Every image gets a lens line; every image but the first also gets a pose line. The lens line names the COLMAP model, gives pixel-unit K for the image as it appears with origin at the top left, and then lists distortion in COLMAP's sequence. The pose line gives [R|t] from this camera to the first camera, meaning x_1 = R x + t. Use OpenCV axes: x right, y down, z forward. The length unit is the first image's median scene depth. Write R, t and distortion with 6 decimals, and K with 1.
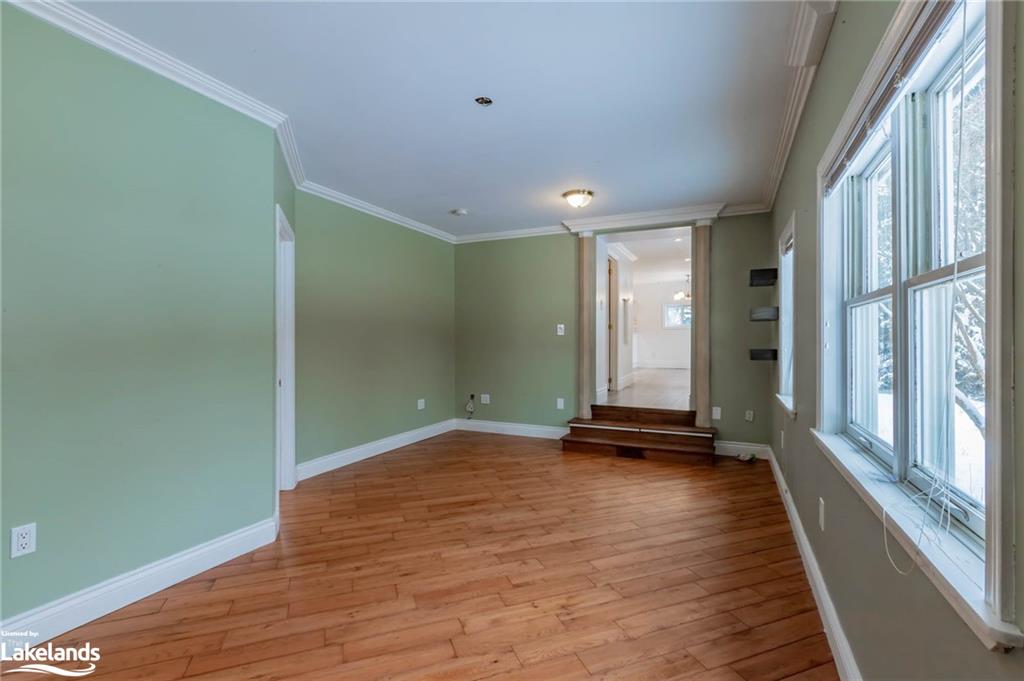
lens RADIAL K [[461.8, 0, 516.5], [0, 461.8, 338.7], [0, 0, 1]] dist [-0.000794, -0.000453]
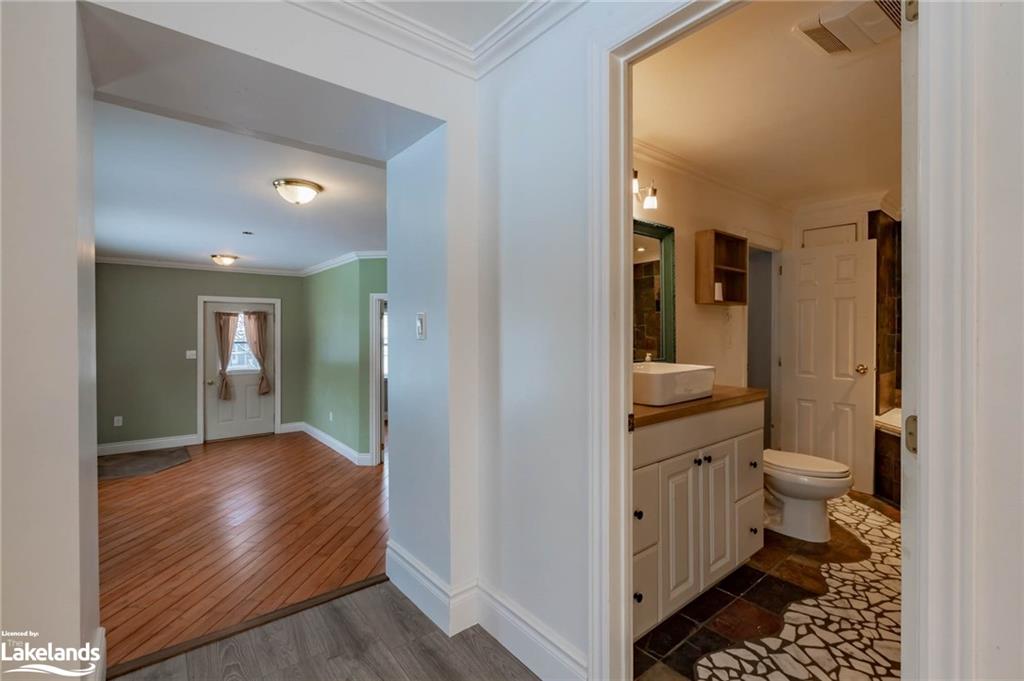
lens RADIAL K [[455.8, 0, 516.0], [0, 455.8, 334.5], [0, 0, 1]] dist [0.002633, 0.000150]
pose [[-0.443864, 0.003709, -0.896086, 0.999794], [0.000246, 0.999992, 0.004017, -0.145864], [0.896094, 0.001563, -0.443862, 2.636685]]
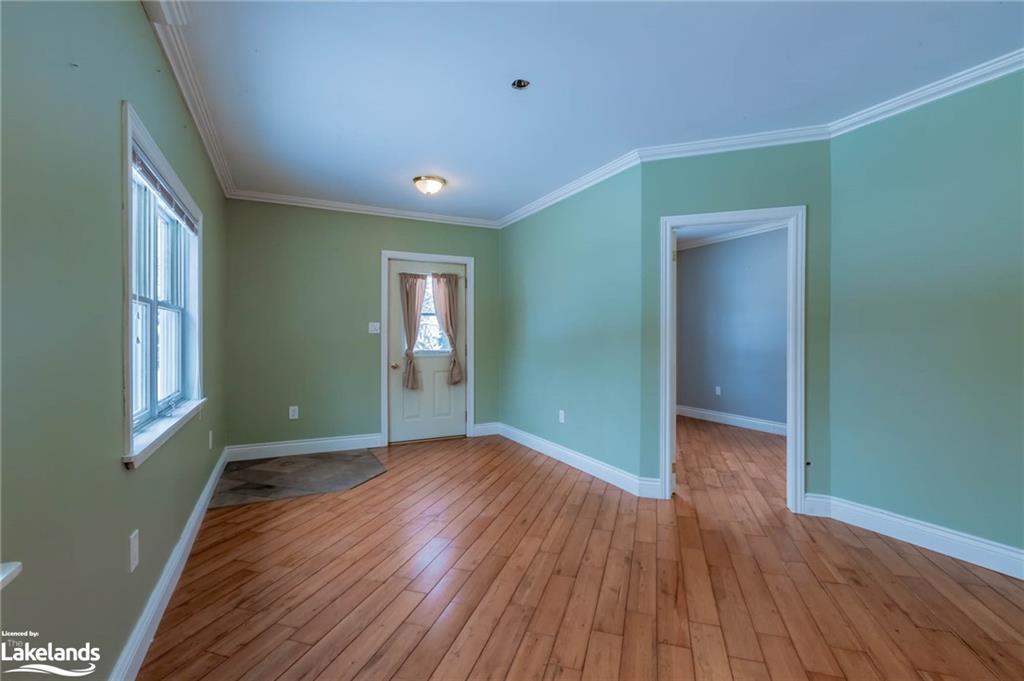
lens RADIAL K [[461.8, 0, 516.5], [0, 461.8, 338.7], [0, 0, 1]] dist [-0.000794, -0.000453]
pose [[-0.619331, 0.003530, -0.785122, 0.689781], [0.001096, 0.999993, 0.003632, 0.009703], [0.785129, 0.001389, -0.619330, 1.594569]]
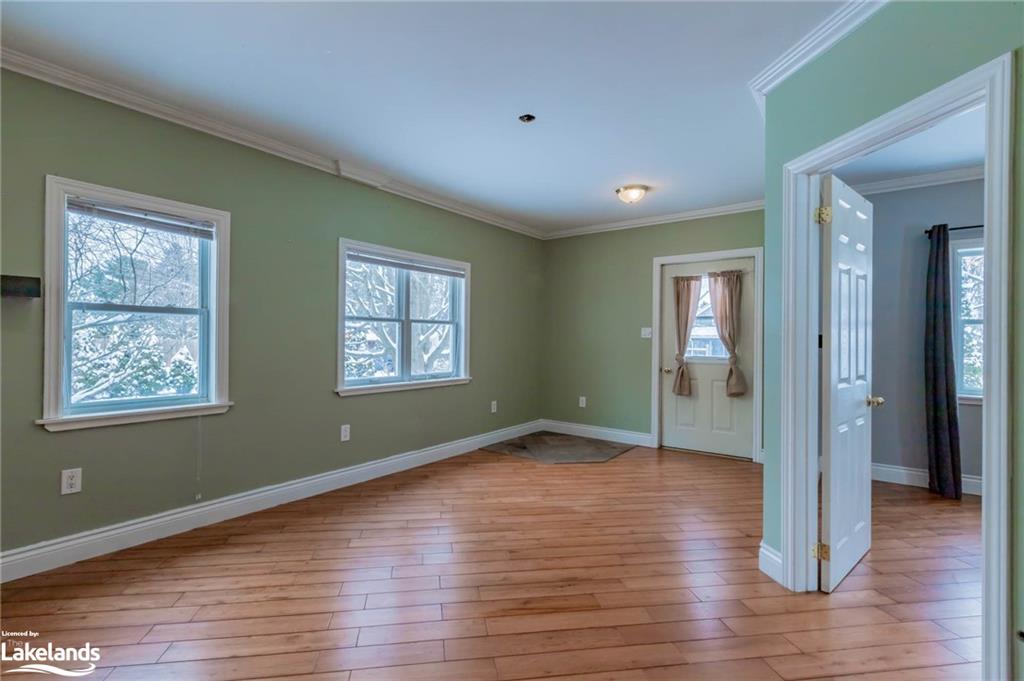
lens RADIAL K [[473.2, 0, 488.2], [0, 473.2, 337.2], [0, 0, 1]] dist [-0.000630, 0.000179]
pose [[-0.972510, -0.008174, 0.232718, -0.244318], [-0.009761, 0.999936, -0.005669, 0.009009], [-0.232657, -0.007784, -0.972528, 2.112476]]
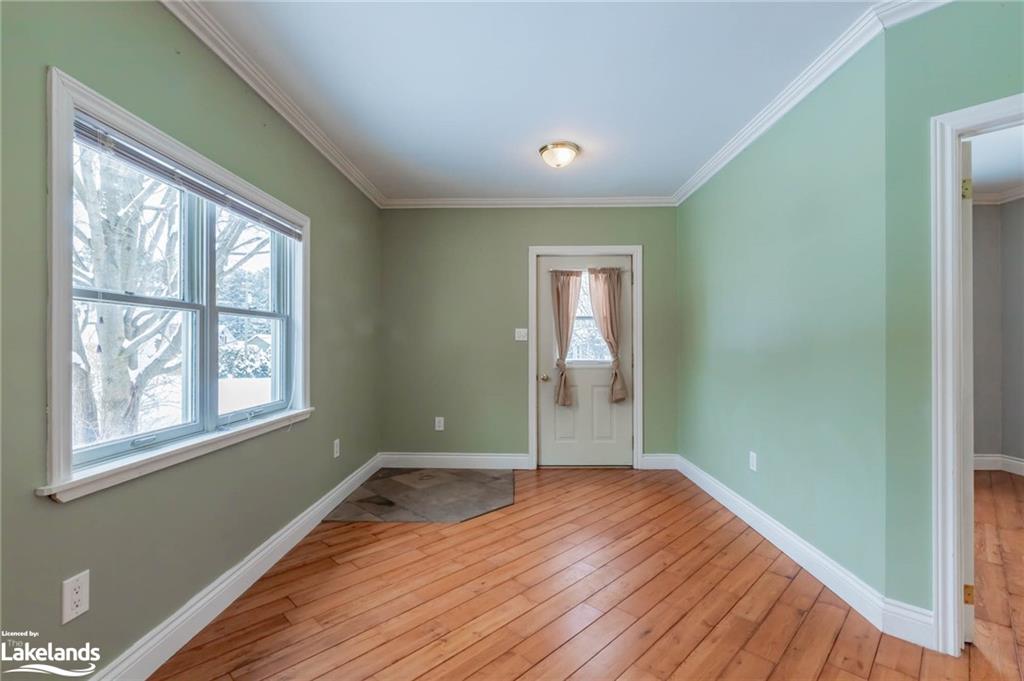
lens RADIAL K [[460.1, 0, 510.7], [0, 460.1, 342.9], [0, 0, 1]] dist [-0.000619, 0.000099]
pose [[-0.917094, 0.000789, -0.398670, 0.270220], [0.003190, 0.999981, -0.005360, 0.010927], [0.398658, -0.006187, -0.917079, 1.487875]]
